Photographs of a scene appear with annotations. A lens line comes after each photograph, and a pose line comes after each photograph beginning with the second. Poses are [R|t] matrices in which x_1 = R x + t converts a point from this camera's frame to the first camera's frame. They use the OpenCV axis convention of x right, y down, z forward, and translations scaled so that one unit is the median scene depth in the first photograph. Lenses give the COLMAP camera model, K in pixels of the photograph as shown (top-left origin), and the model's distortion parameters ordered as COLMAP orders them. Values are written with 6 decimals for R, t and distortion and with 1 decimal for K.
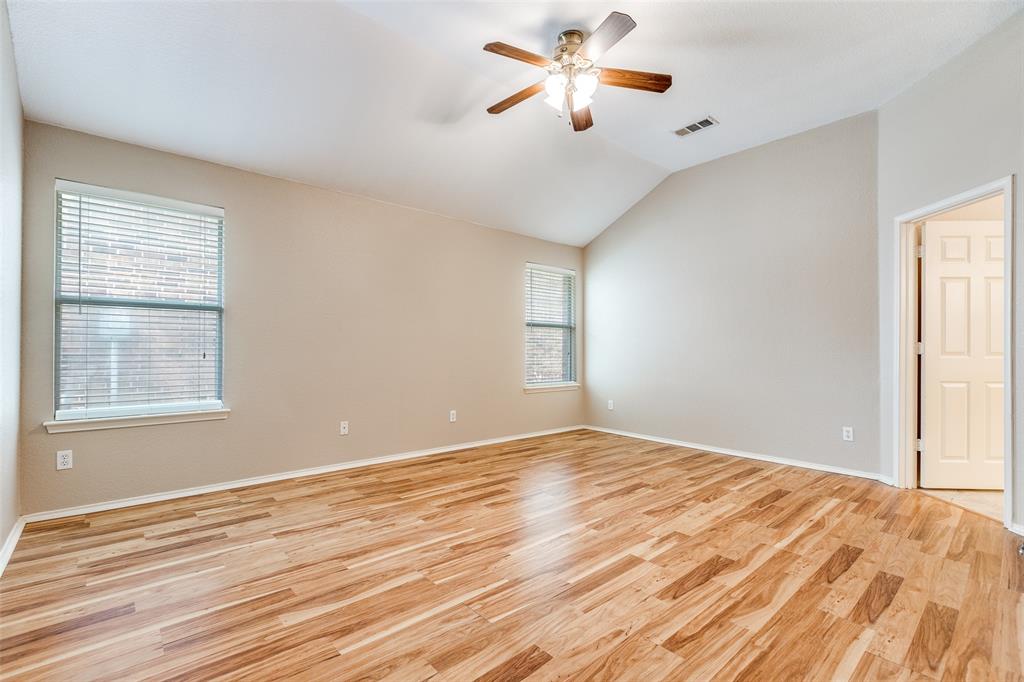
lens RADIAL K [[455.0, 0, 509.6], [0, 455.0, 349.0], [0, 0, 1]] dist [0.002533, -0.001161]
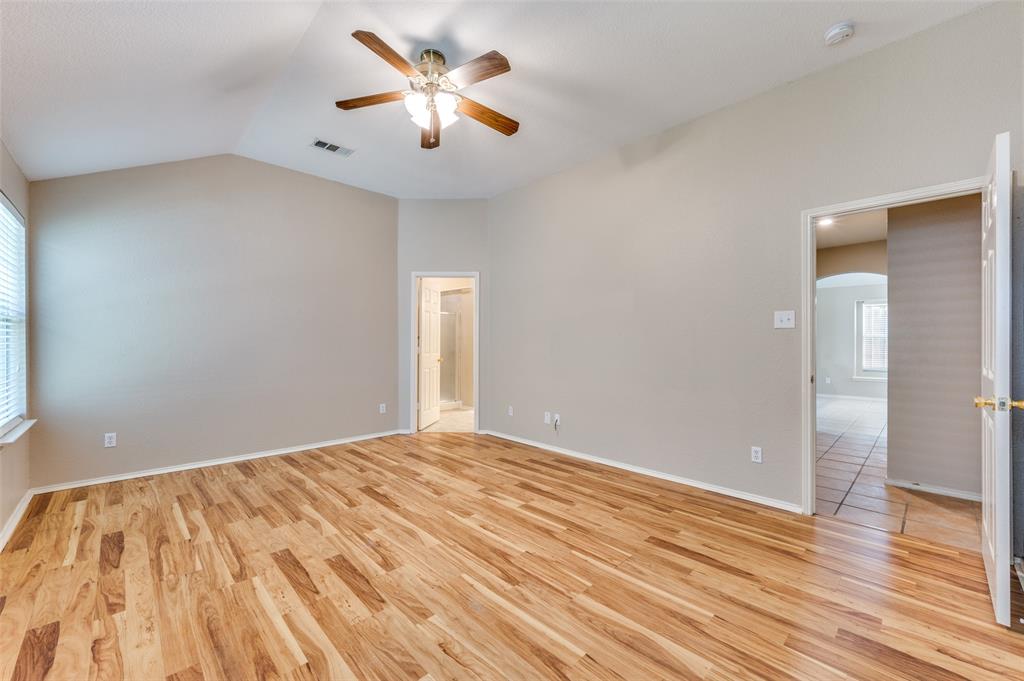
lens RADIAL K [[405.1, 0, 512.0], [0, 405.1, 340.5], [0, 0, 1]] dist [0.000887, 0.000304]
pose [[-0.044405, -0.002526, 0.999010, -0.890687], [-0.004264, 0.999988, 0.002339, -0.059324], [-0.999005, -0.004156, -0.044415, 0.976369]]
